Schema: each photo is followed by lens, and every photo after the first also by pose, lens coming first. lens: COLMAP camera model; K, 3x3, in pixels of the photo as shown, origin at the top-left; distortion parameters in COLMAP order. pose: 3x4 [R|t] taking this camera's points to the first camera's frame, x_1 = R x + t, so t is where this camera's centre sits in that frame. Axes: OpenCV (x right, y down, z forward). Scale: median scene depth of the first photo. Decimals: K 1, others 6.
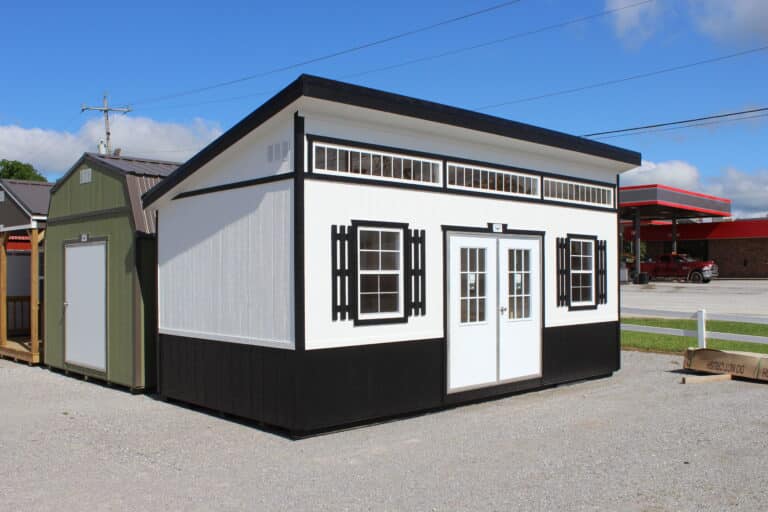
lens RADIAL K [[767.4, 0, 383.7], [0, 767.4, 279.7], [0, 0, 1]] dist [-0.072519, -0.001858]
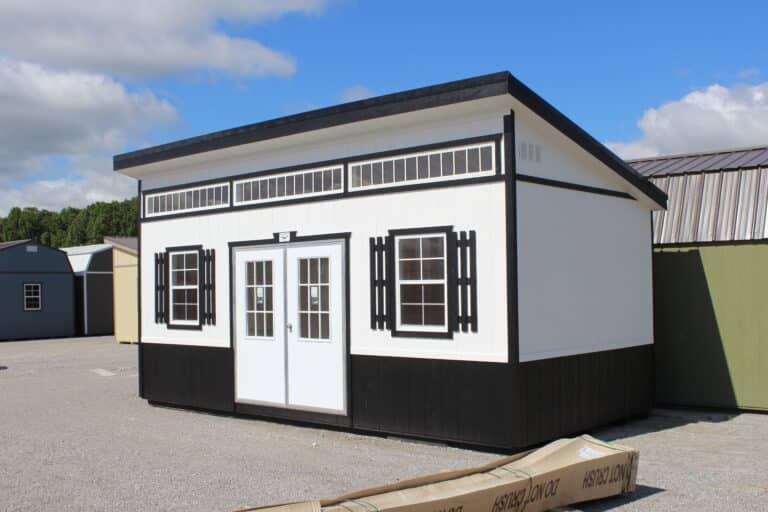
lens RADIAL K [[699.7, 0, 384.0], [0, 699.7, 276.3], [0, 0, 1]] dist [-0.011508, -0.002196]
pose [[0.151938, -0.009469, -0.988345, 0.966118], [0.011983, 0.999898, -0.007737, -0.012261], [0.988317, -0.010668, 0.152036, 0.961101]]
